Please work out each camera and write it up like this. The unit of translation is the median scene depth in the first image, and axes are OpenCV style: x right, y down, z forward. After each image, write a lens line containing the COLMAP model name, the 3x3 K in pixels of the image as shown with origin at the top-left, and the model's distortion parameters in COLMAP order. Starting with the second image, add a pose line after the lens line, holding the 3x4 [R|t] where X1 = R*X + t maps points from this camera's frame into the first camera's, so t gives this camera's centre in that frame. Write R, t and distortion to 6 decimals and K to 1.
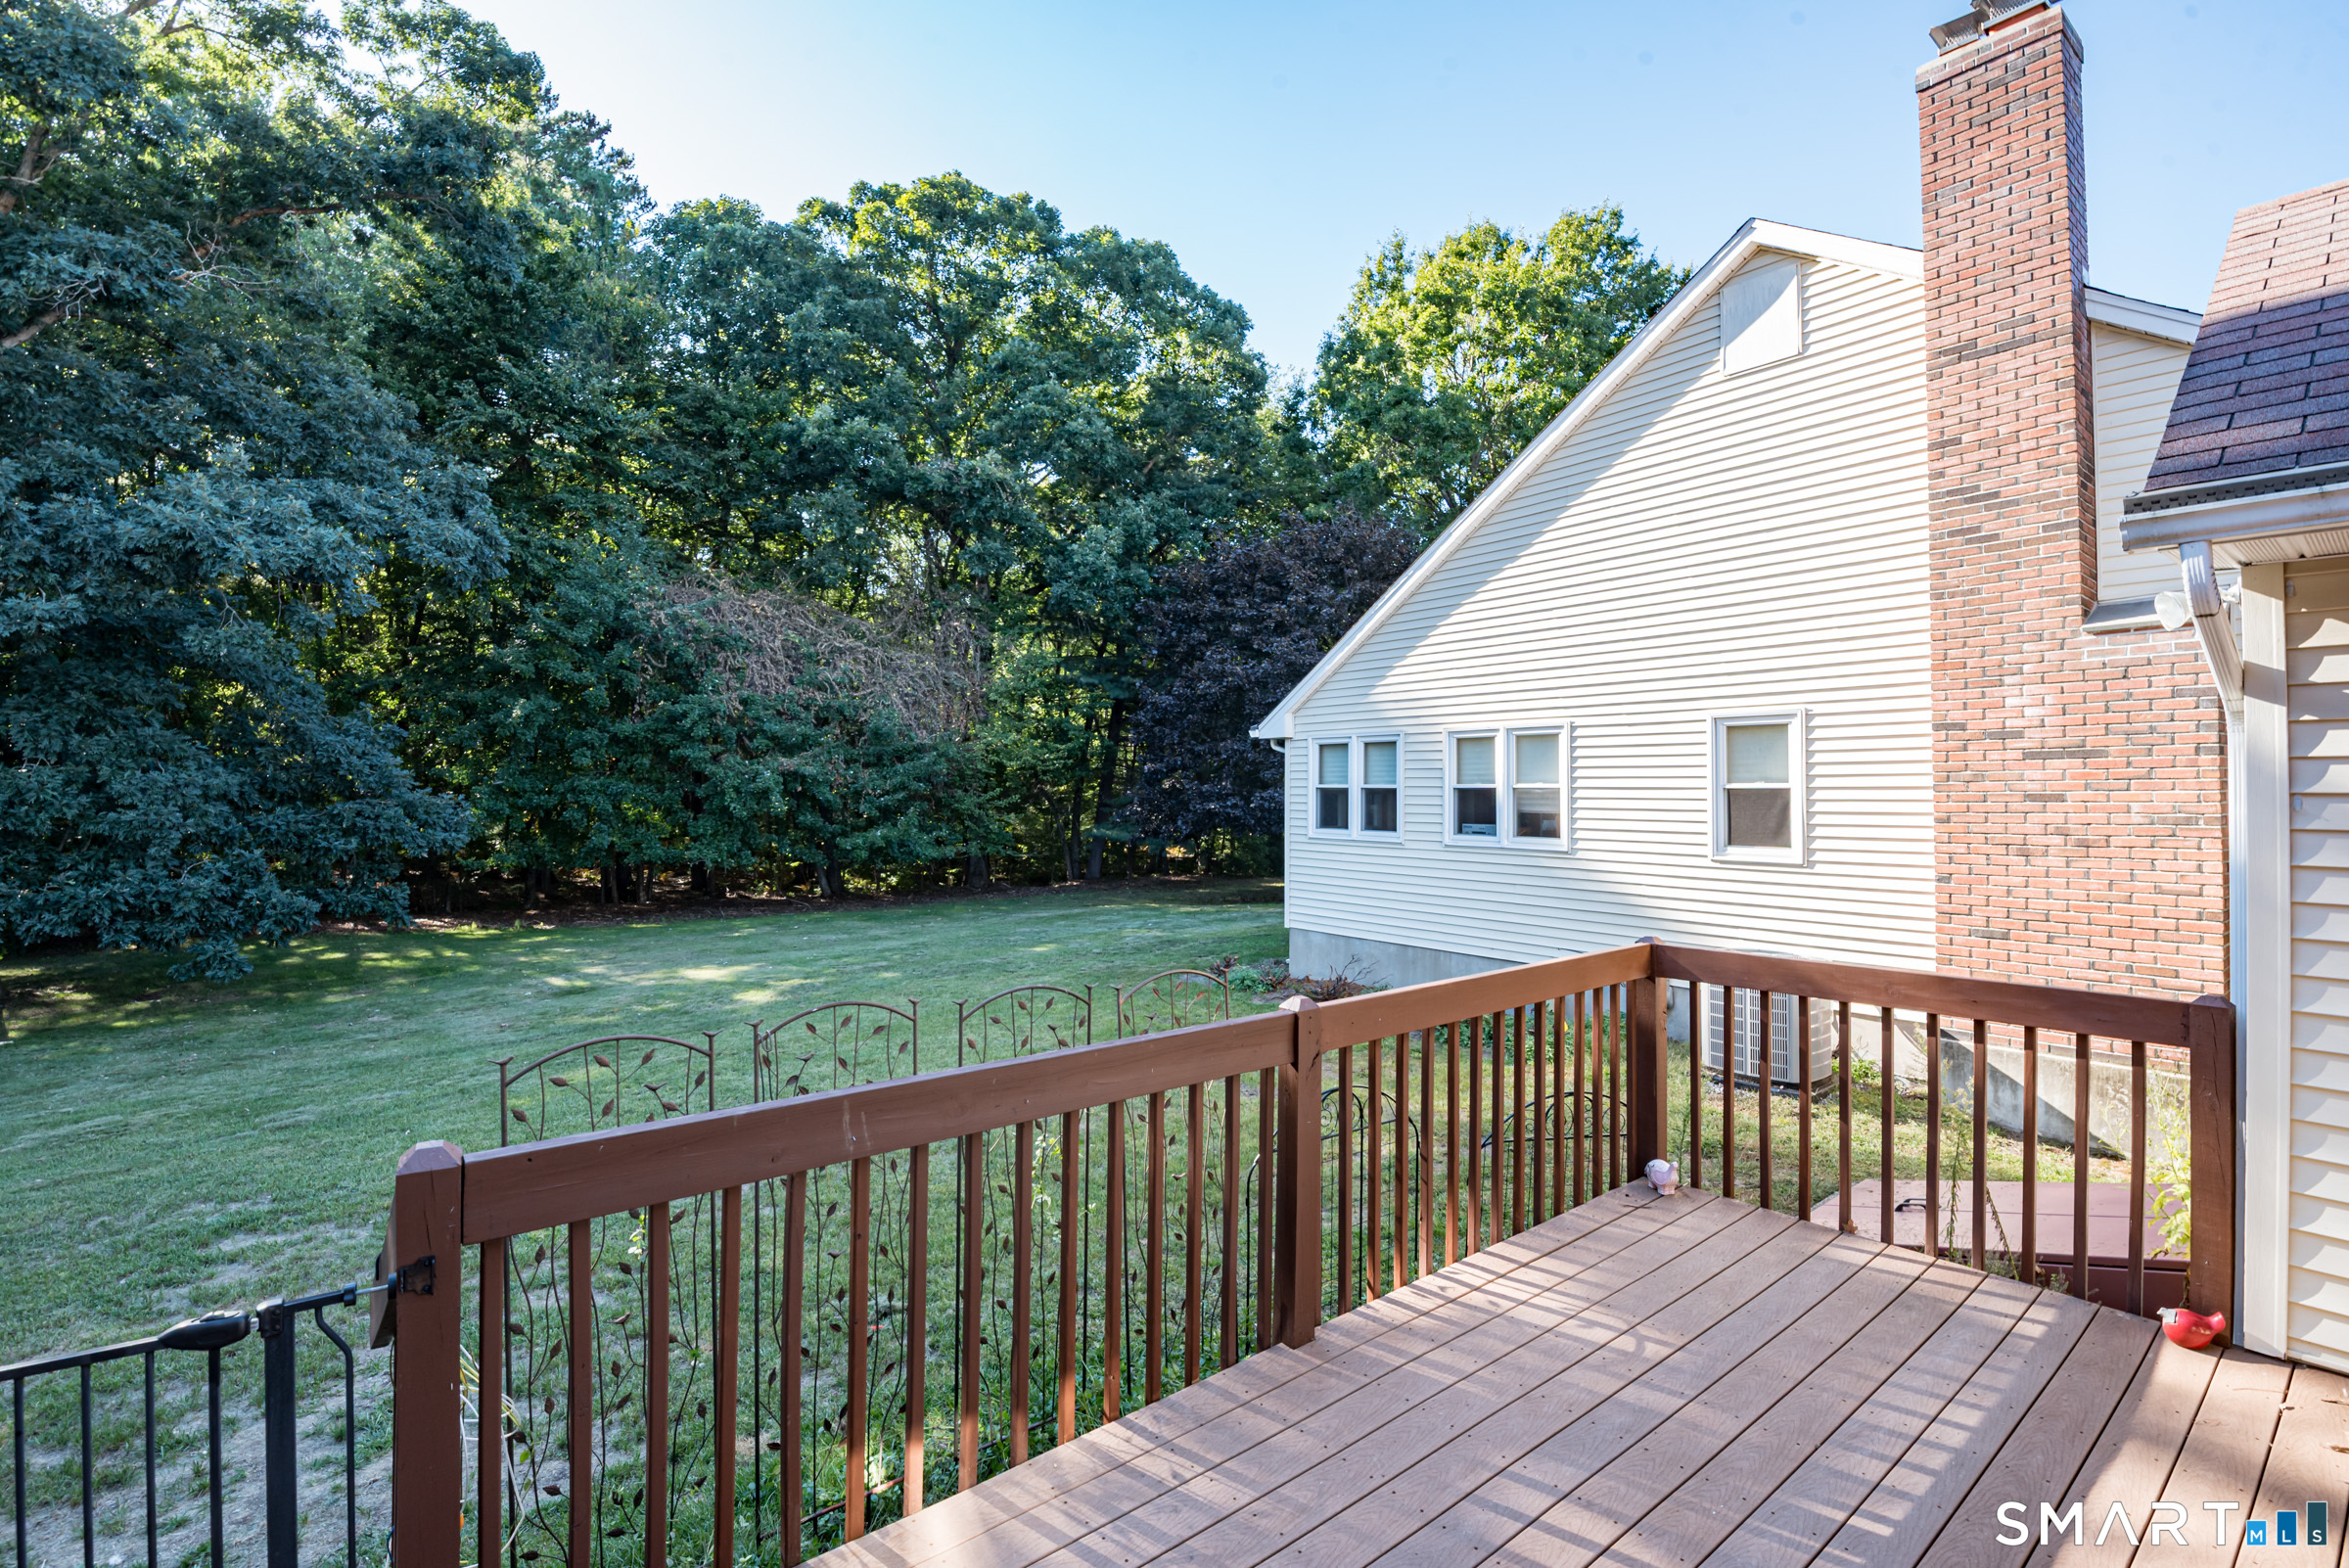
lens RADIAL K [[1038.4, 0, 1174.8], [0, 1038.4, 734.0], [0, 0, 1]] dist [-0.001438, -0.000288]
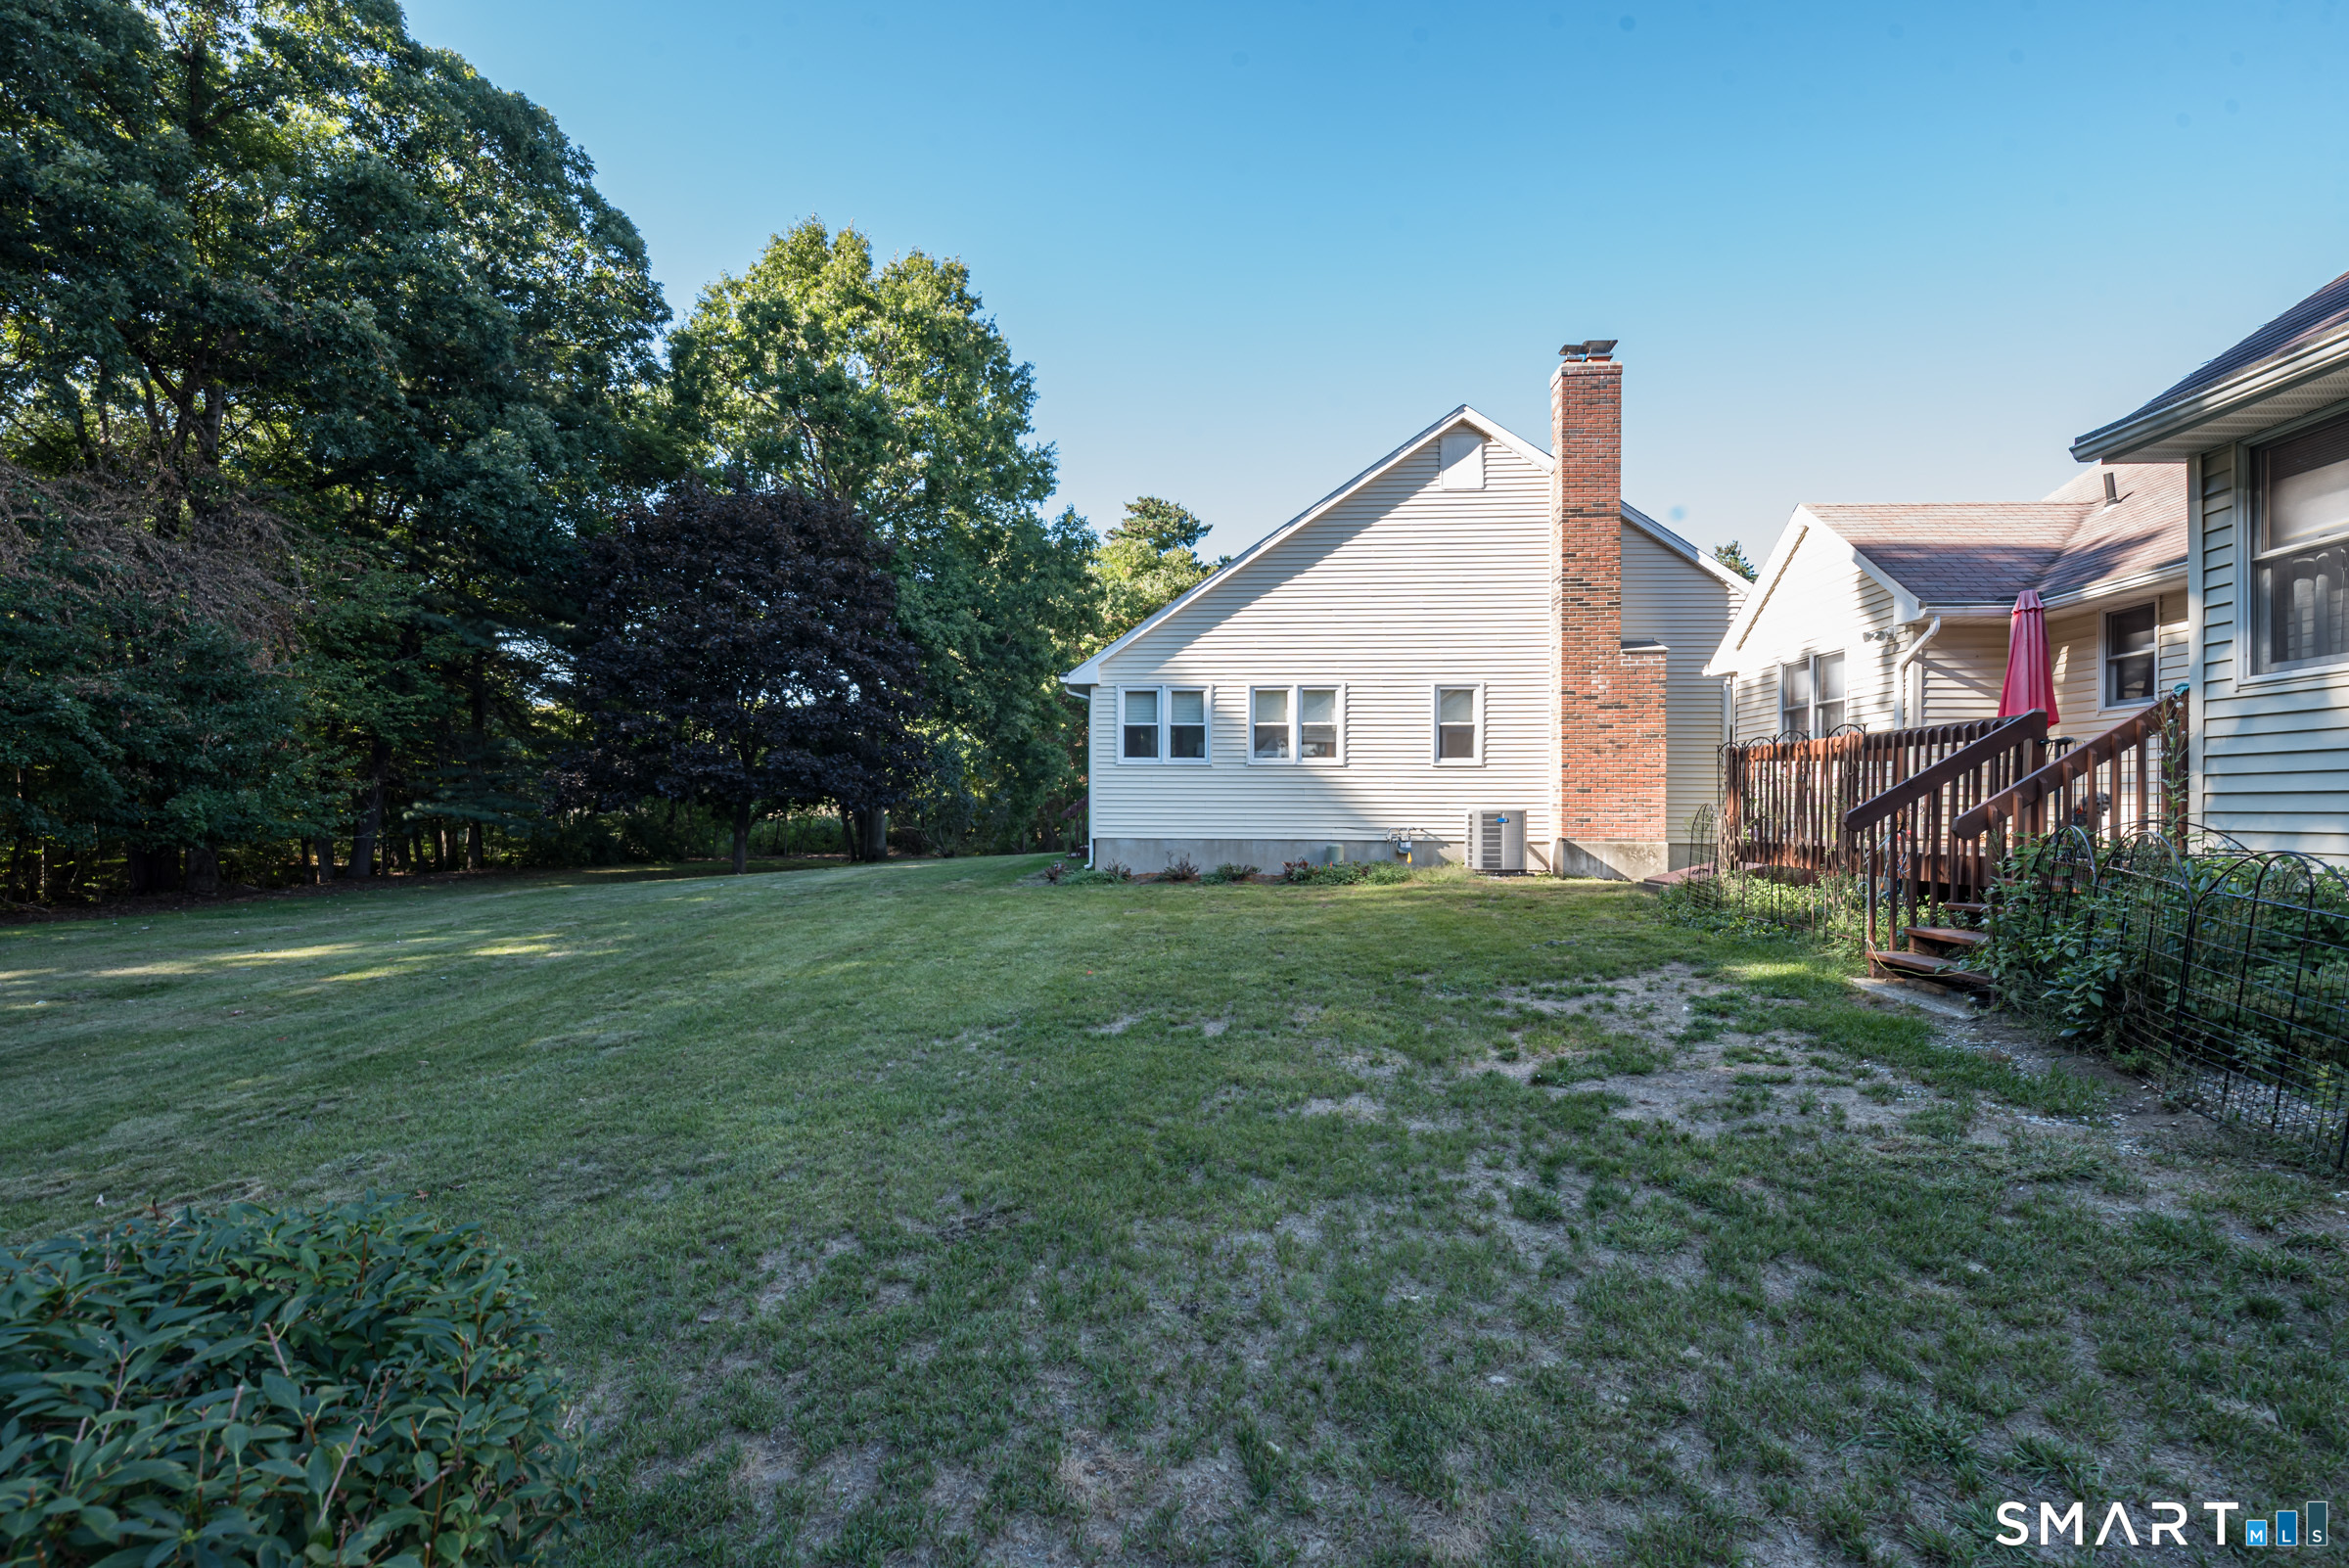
lens RADIAL K [[1057.9, 0, 1174.6], [0, 1057.9, 791.8], [0, 0, 1]] dist [-0.000169, -0.010939]
pose [[0.674341, 0.014700, 0.738274, -1.110566], [-0.041402, 0.998982, 0.017925, 0.153703], [-0.737259, -0.042653, 0.674263, 0.121147]]
